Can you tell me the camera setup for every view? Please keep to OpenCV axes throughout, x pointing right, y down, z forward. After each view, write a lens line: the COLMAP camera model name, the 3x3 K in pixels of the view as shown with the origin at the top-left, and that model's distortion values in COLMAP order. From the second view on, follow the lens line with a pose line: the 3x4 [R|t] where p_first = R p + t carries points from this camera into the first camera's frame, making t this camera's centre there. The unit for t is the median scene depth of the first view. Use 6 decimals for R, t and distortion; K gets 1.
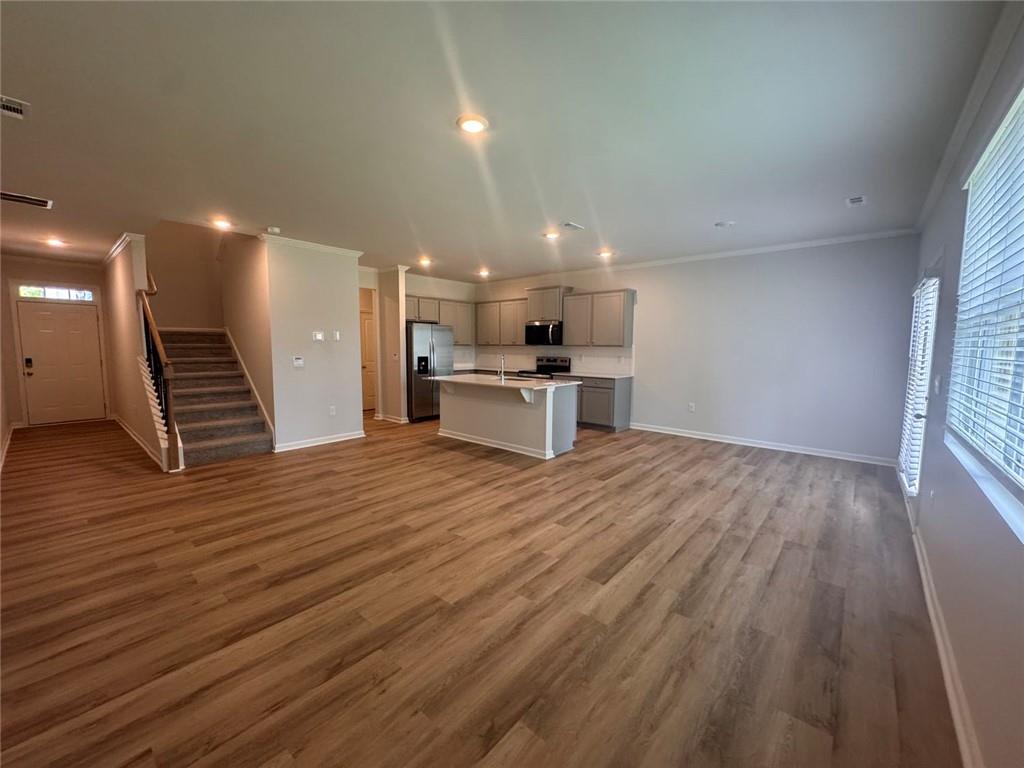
lens RADIAL K [[413.2, 0, 512.0], [0, 413.2, 384.0], [0, 0, 1]] dist [-0.000176, 0.000122]
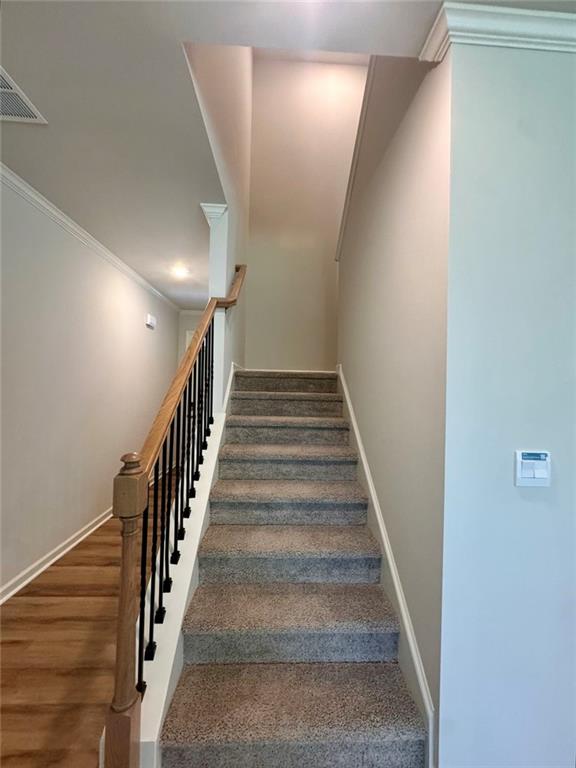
lens RADIAL K [[309.9, 0, 288.0], [0, 309.9, 384.0], [0, 0, 1]] dist [-0.000176, 0.000122]
pose [[0.689627, 0.003928, -0.724155, -0.468717], [-0.088801, 0.992897, -0.079182, -0.076755], [0.718700, 0.118912, 0.685077, 0.720561]]
